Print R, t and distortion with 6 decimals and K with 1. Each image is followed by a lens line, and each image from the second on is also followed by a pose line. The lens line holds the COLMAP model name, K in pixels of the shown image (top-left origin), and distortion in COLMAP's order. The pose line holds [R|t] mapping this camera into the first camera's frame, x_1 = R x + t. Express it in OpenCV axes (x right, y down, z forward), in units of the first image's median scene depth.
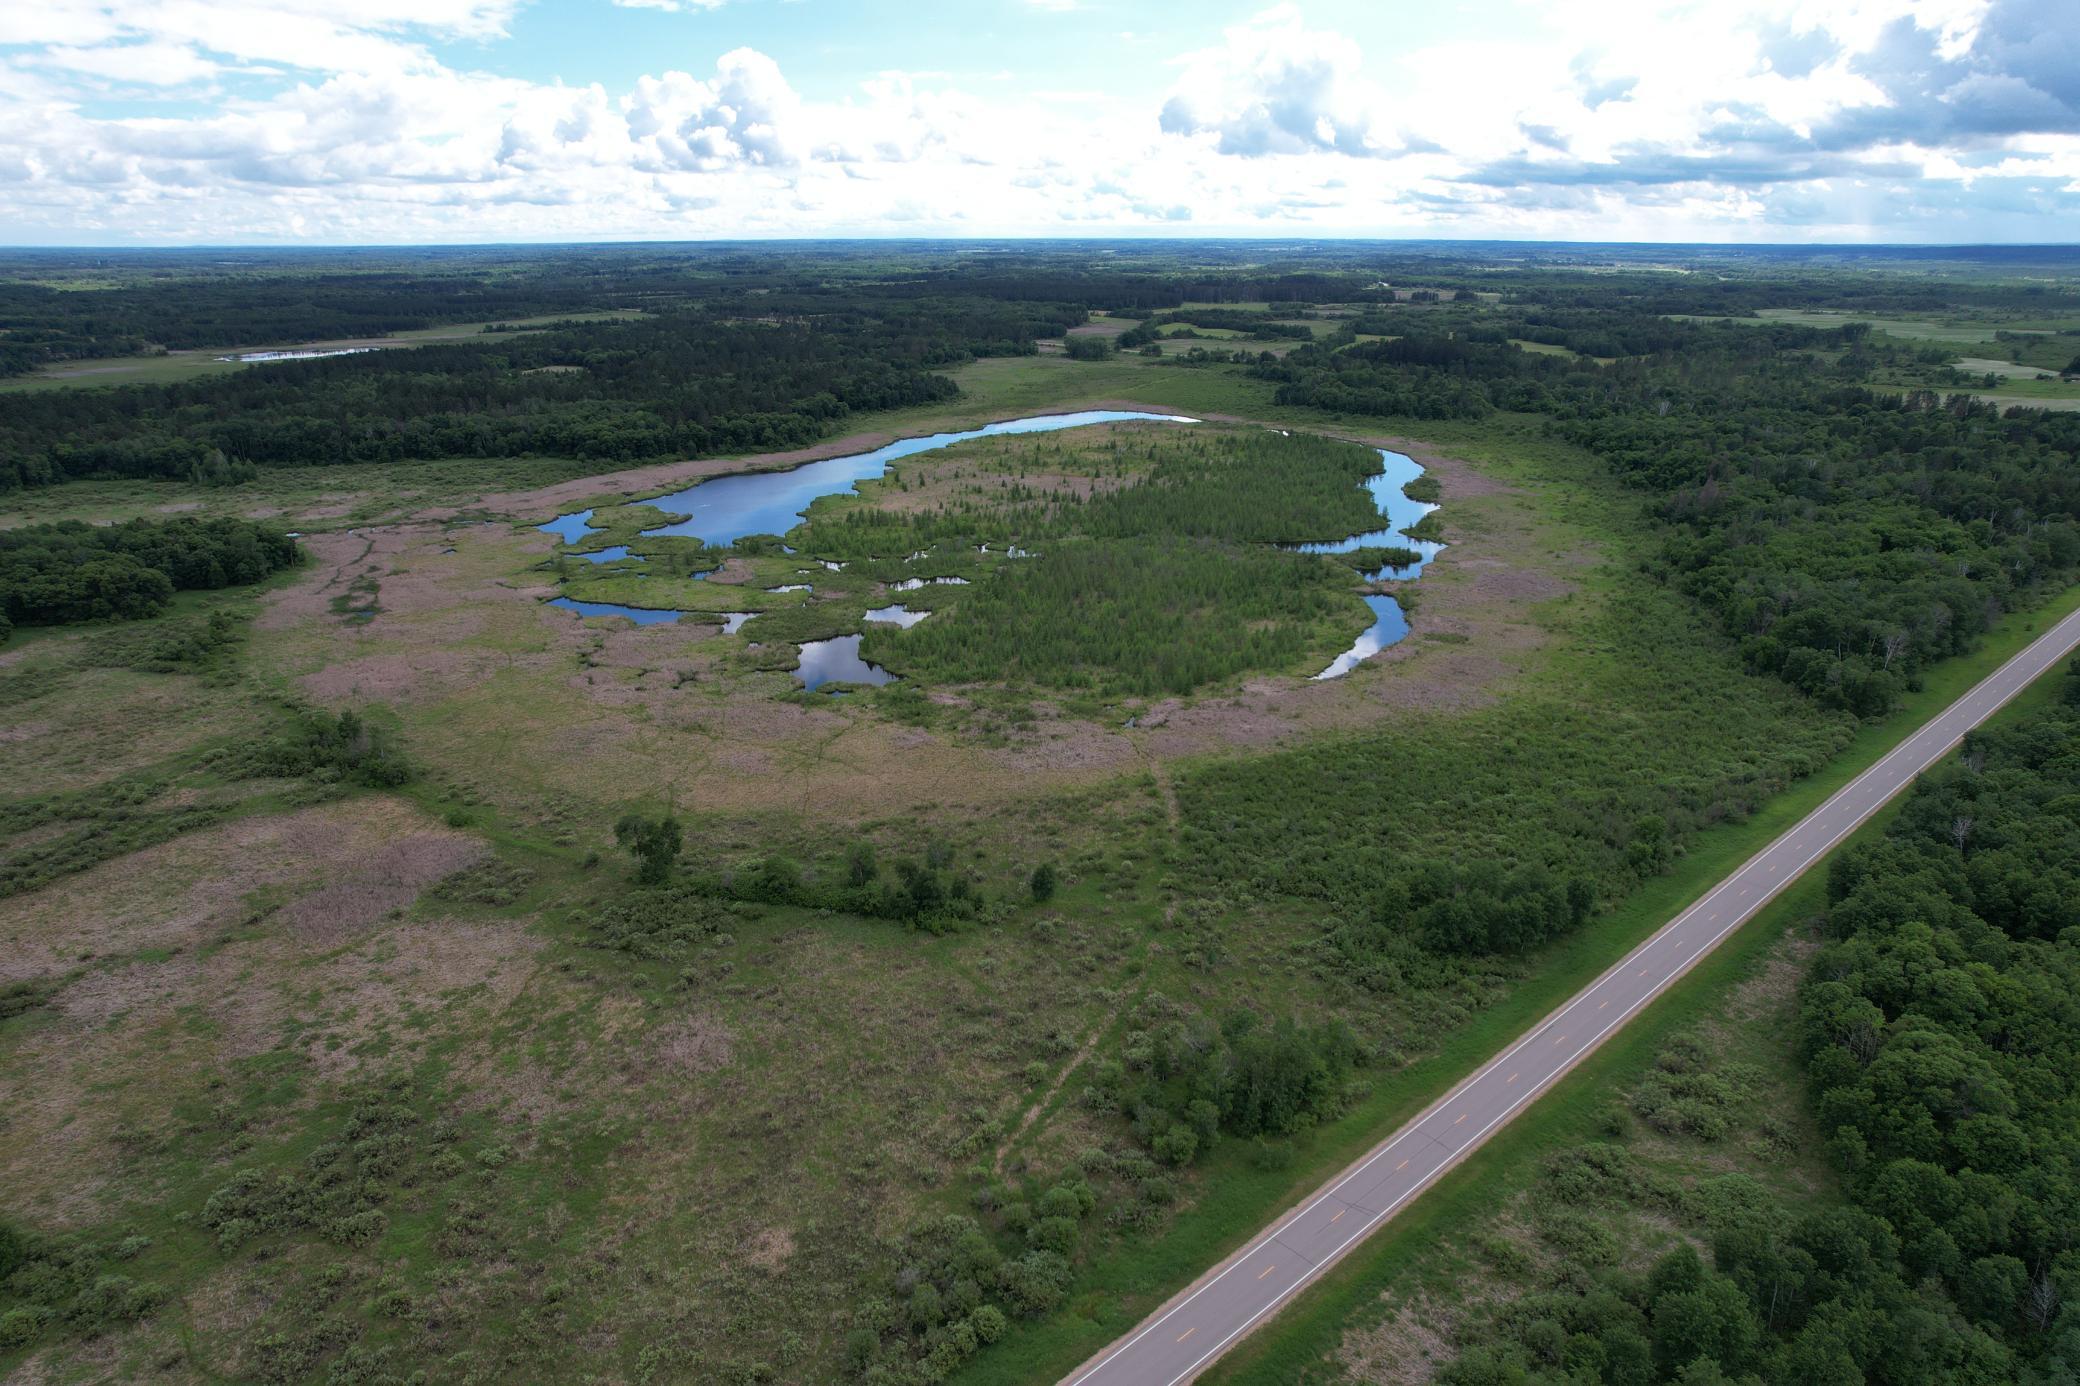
lens RADIAL K [[1325.3, 0, 1033.0], [0, 1325.3, 691.8], [0, 0, 1]] dist [-0.048996, 0.034249]
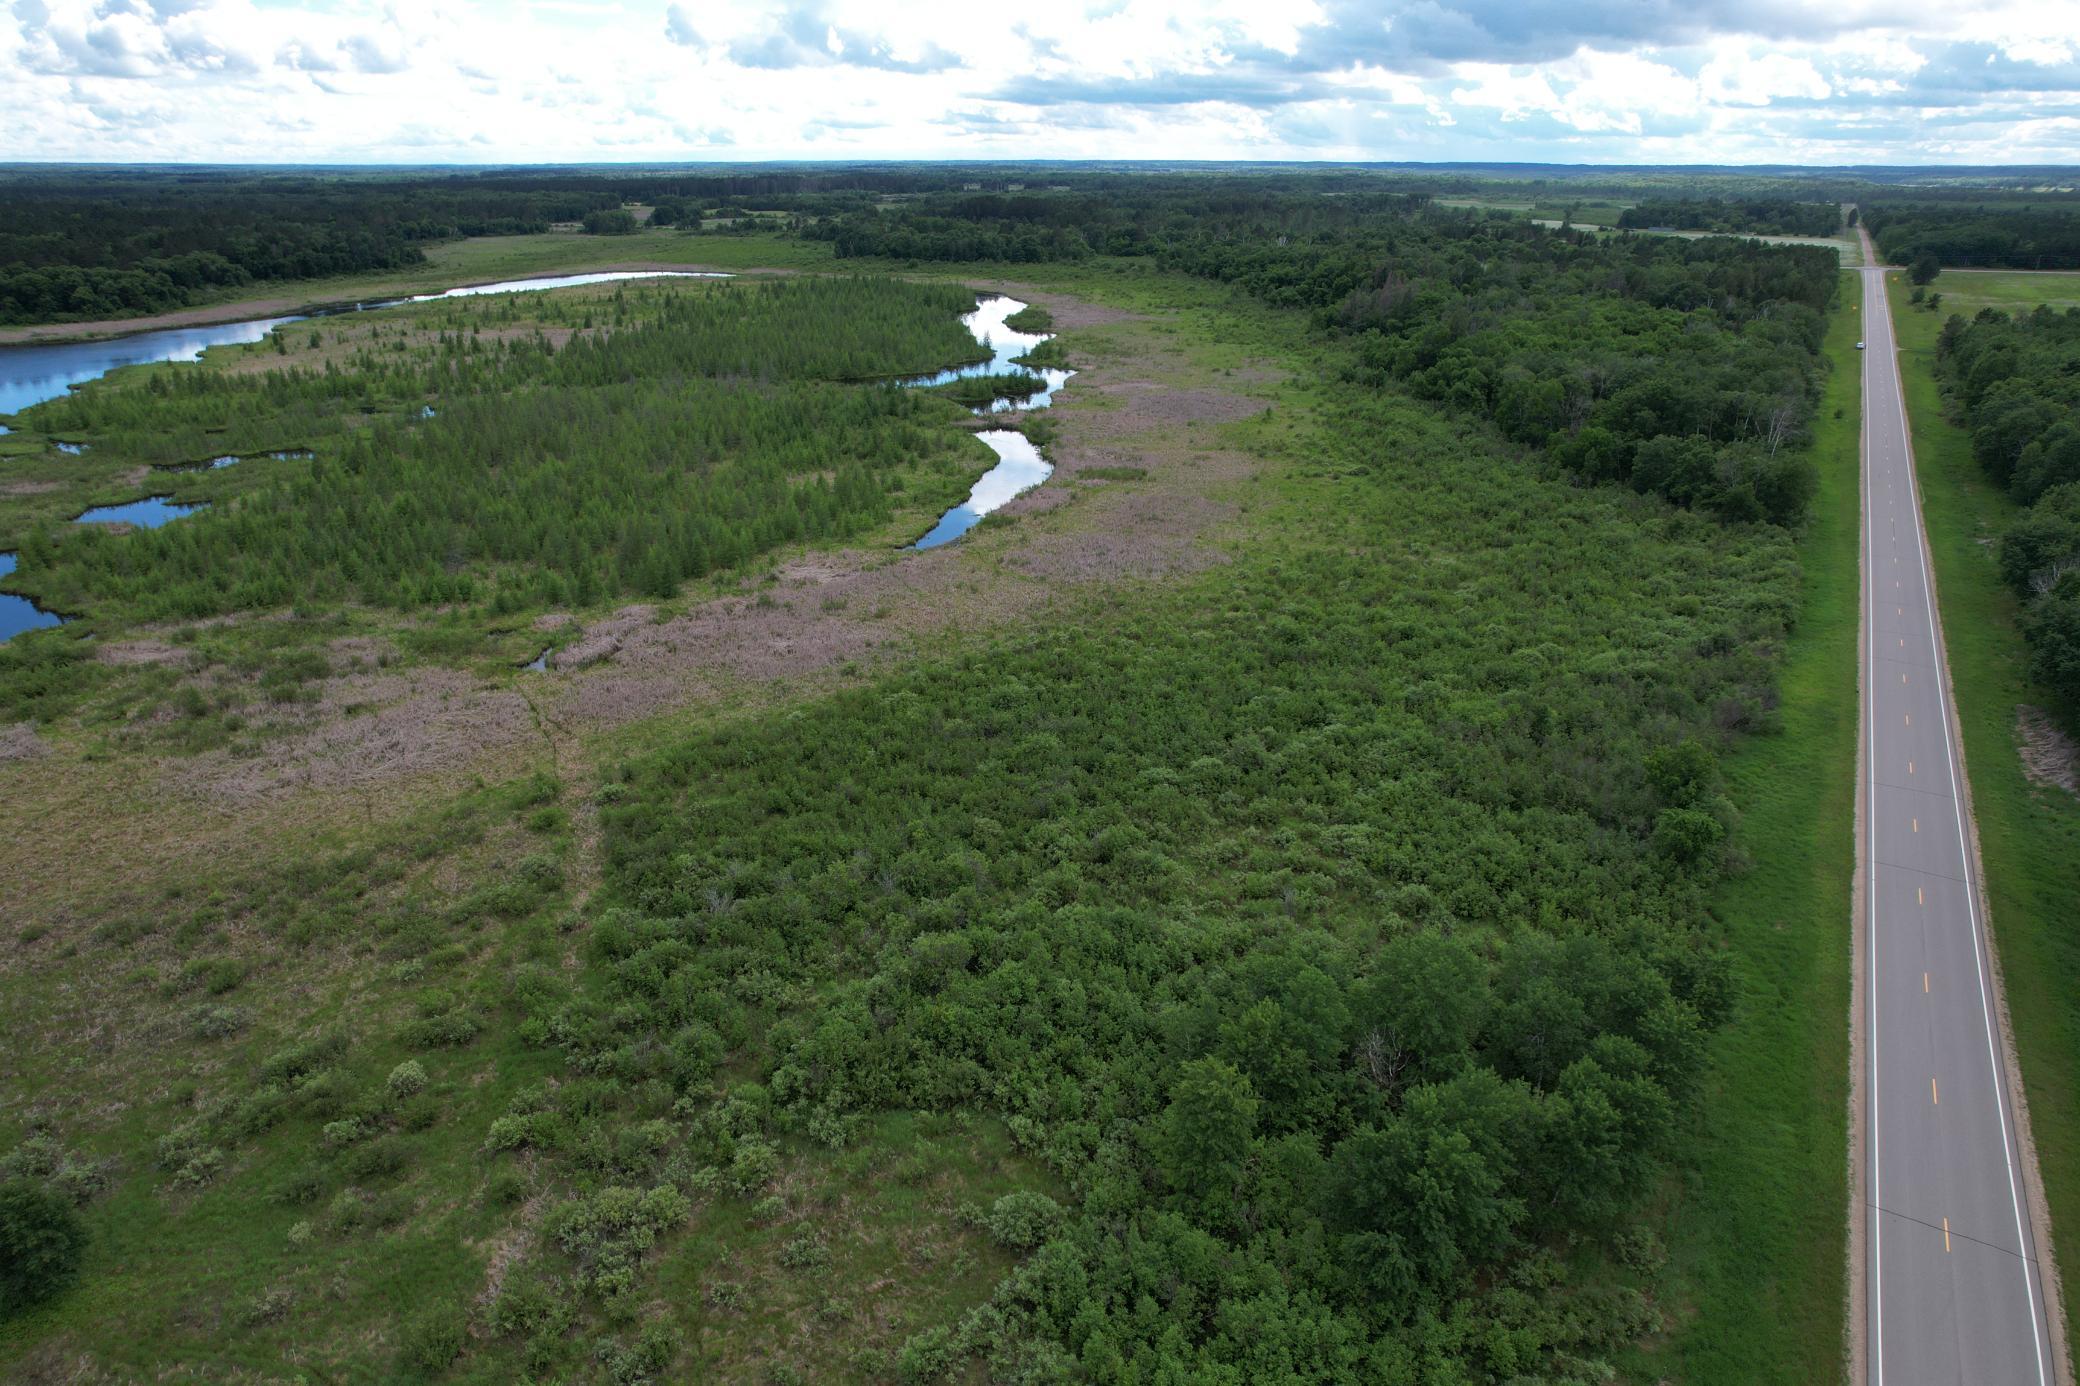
lens RADIAL K [[1325.3, 0, 1033.0], [0, 1325.3, 691.8], [0, 0, 1]] dist [-0.048996, 0.034249]
pose [[0.952528, -0.110561, 0.283665, 0.098264], [0.096730, 0.993355, 0.062356, 0.020092], [-0.288674, -0.031957, 0.956894, 0.450958]]
